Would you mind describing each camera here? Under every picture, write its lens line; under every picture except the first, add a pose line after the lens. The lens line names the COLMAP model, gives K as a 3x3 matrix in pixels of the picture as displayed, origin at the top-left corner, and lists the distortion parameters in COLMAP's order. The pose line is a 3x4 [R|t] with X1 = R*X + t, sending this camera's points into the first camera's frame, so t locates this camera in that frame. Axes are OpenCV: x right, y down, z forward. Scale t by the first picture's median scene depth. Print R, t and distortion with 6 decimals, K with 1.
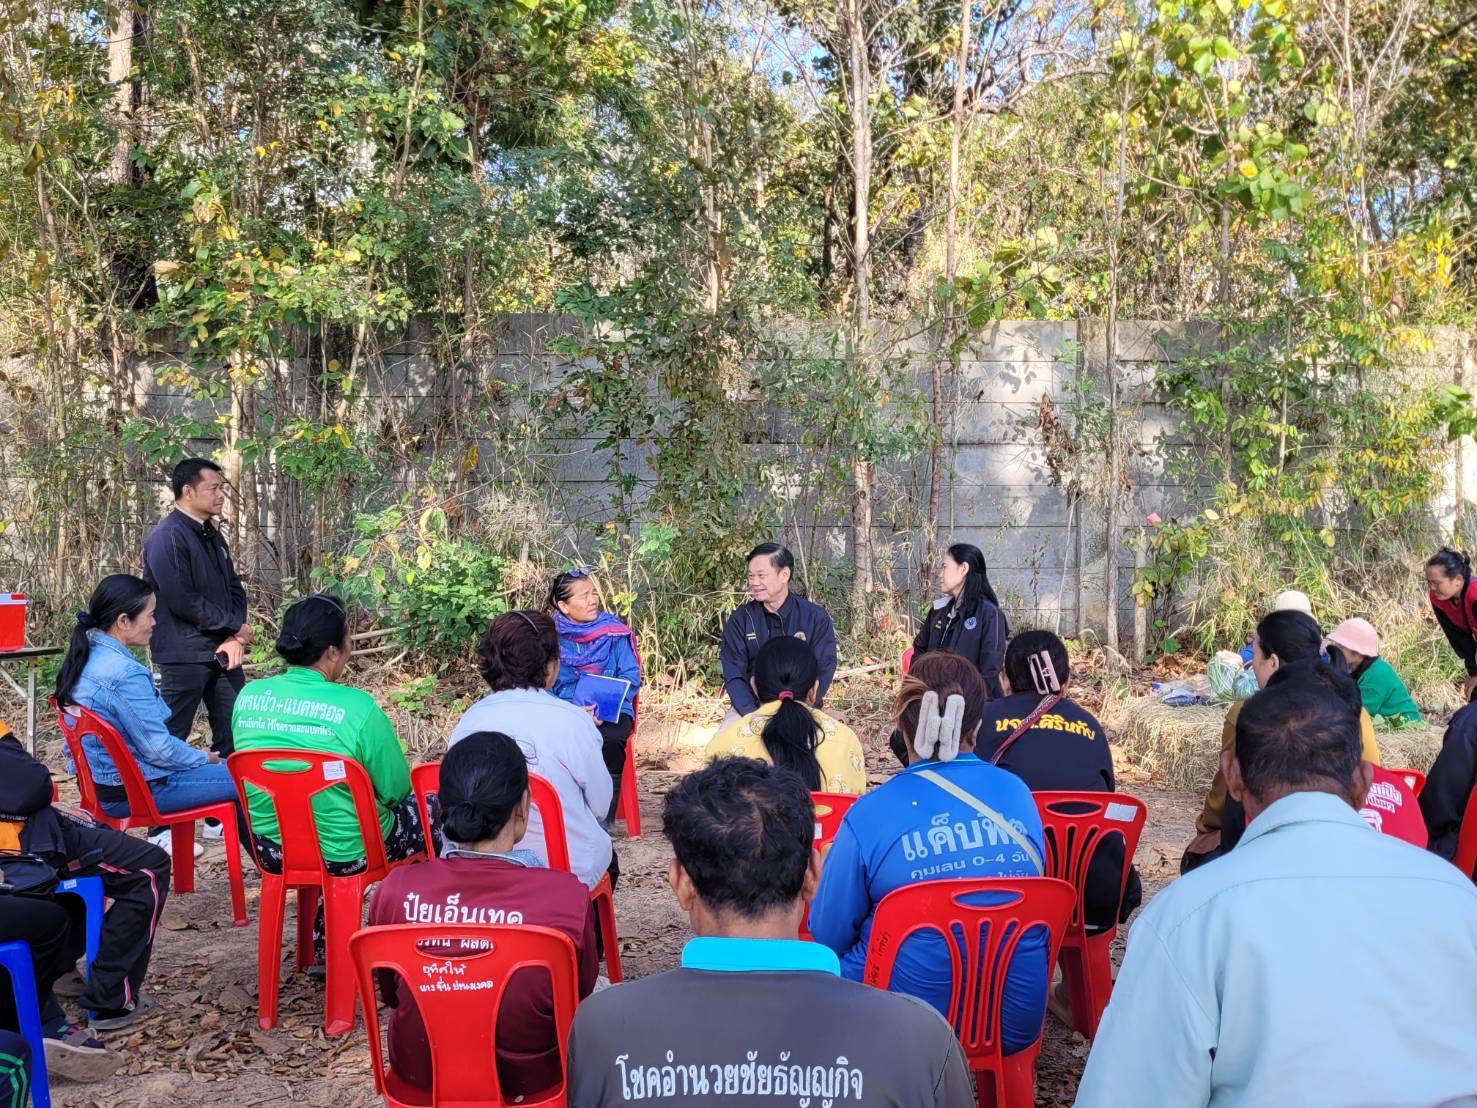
lens RADIAL K [[1439.6, 0, 737.6], [0, 1439.6, 554.9], [0, 0, 1]] dist [0.004947, 0.000000]
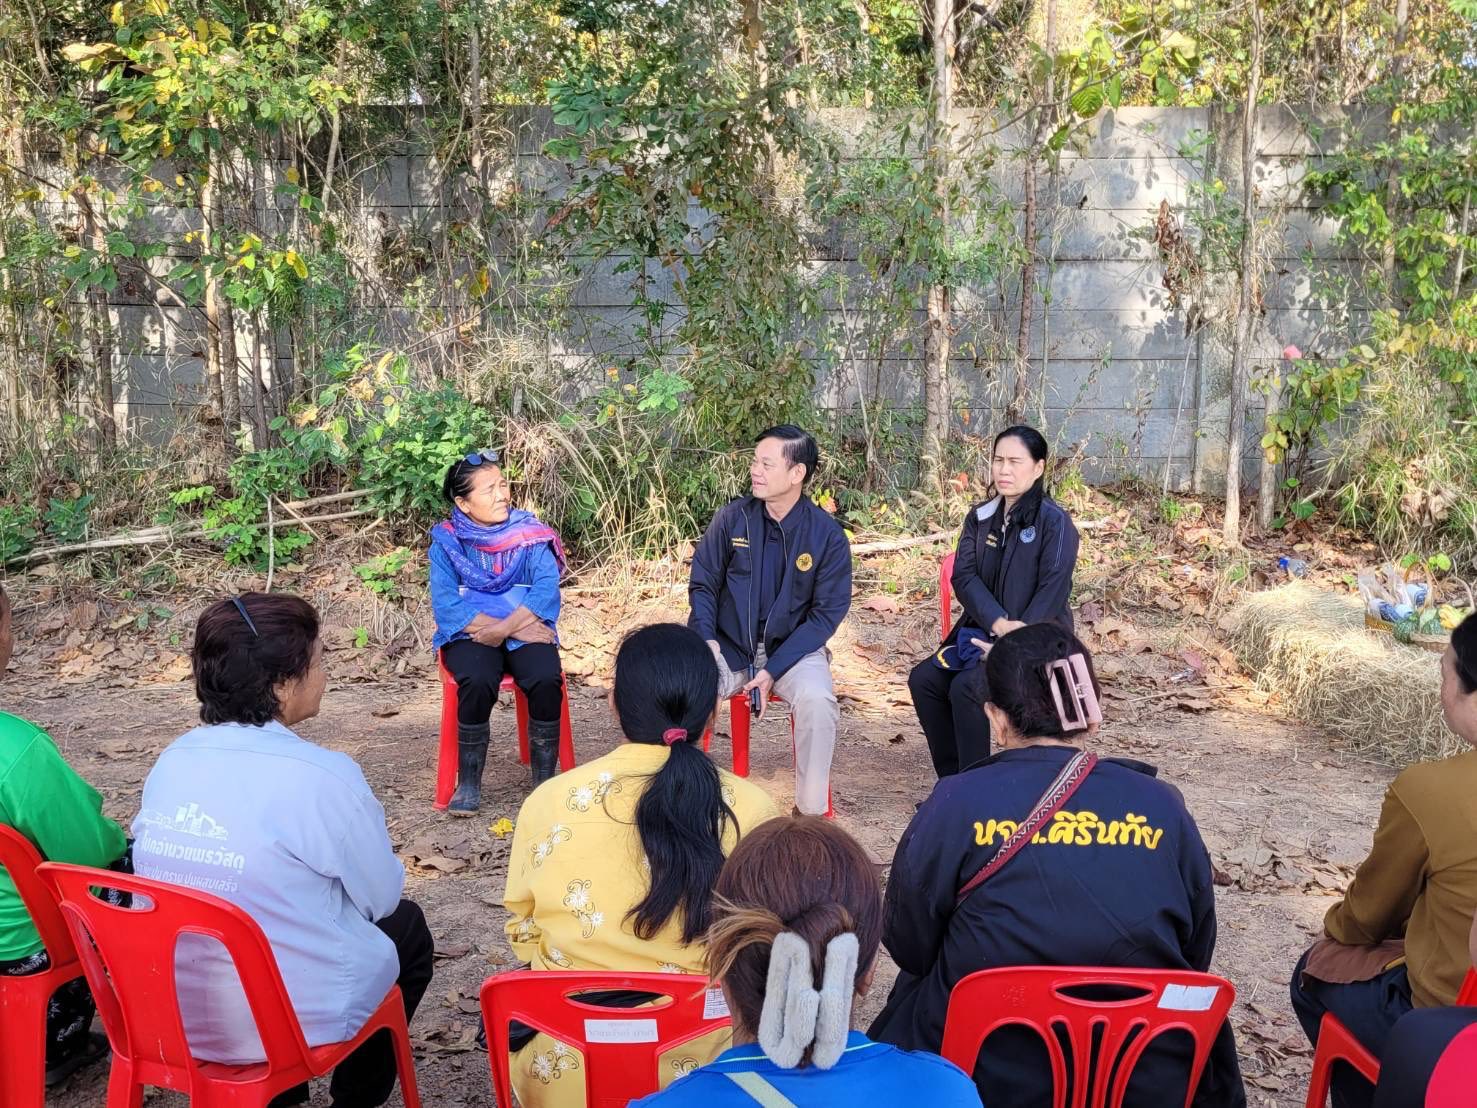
lens RADIAL K [[1439.6, 0, 739.9], [0, 1439.6, 553.2], [0, 0, 1]] dist [0.004947, 0.000000]
pose [[0.996458, 0.012981, -0.083086, 0.044073], [-0.001437, 0.990498, 0.137522, -0.024819], [0.084082, -0.136915, 0.987008, 0.143885]]
